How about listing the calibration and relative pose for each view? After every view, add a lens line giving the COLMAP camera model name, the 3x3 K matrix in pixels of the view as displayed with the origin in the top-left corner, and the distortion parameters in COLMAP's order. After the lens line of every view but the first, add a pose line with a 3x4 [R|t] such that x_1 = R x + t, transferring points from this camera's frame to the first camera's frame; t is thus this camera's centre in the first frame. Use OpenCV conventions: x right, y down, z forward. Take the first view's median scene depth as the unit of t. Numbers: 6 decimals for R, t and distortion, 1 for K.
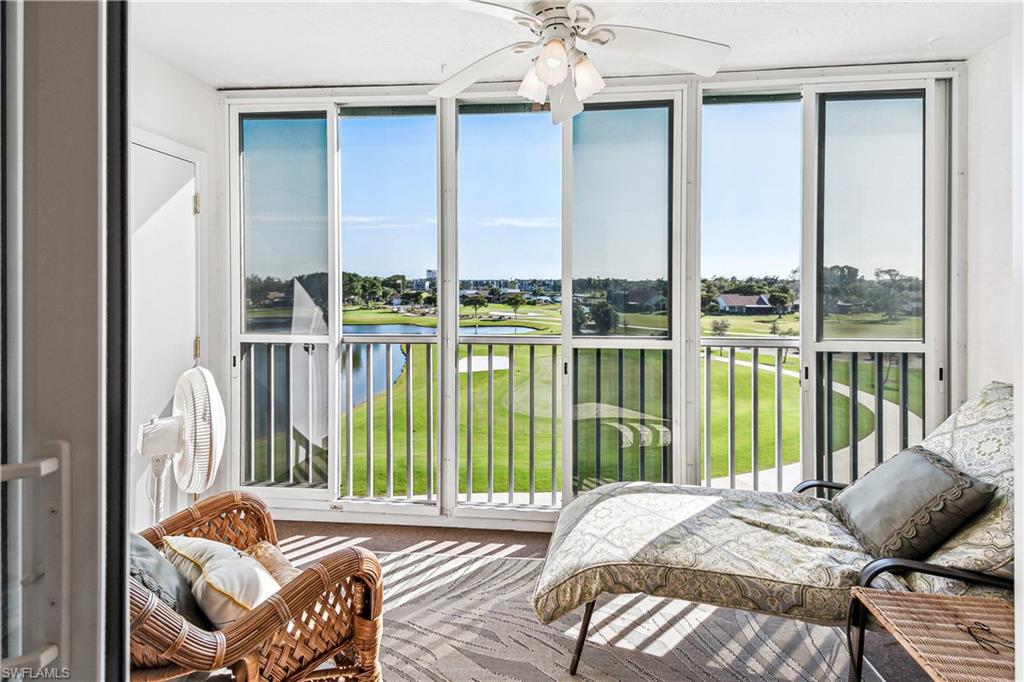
lens RADIAL K [[476.9, 0, 519.5], [0, 476.9, 286.7], [0, 0, 1]] dist [0.023488, -0.009925]
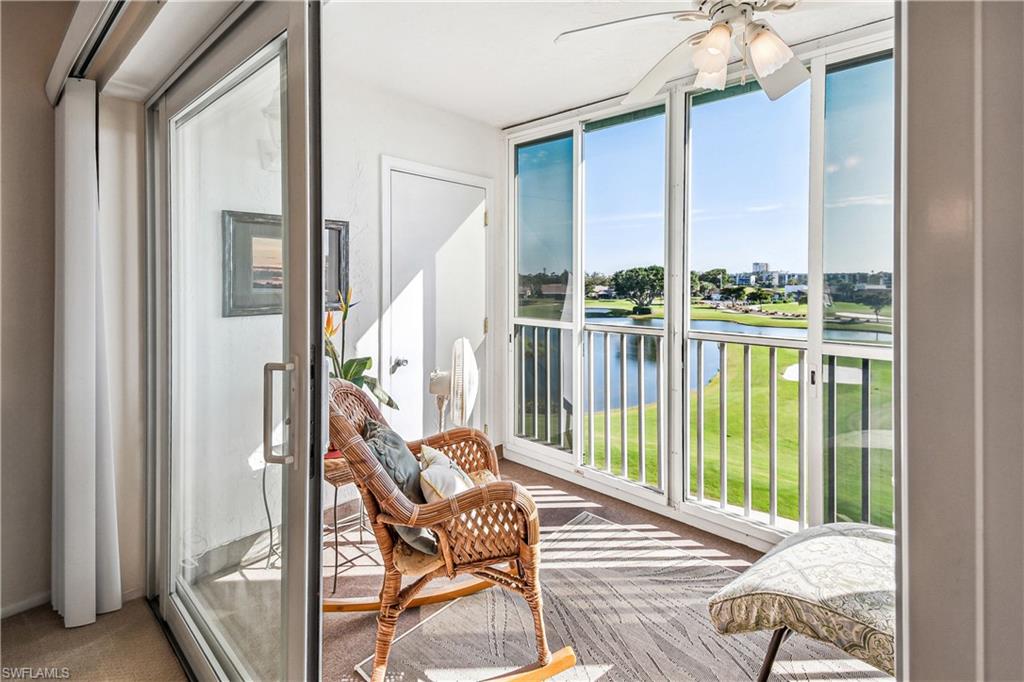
lens RADIAL K [[476.9, 0, 512.1], [0, 476.9, 281.3], [0, 0, 1]] dist [0.023488, -0.009925]
pose [[0.792187, 0.004479, -0.610262, 0.189543], [-0.004100, 0.999990, 0.002017, -0.000331], [0.610265, 0.000905, 0.792197, -0.009396]]
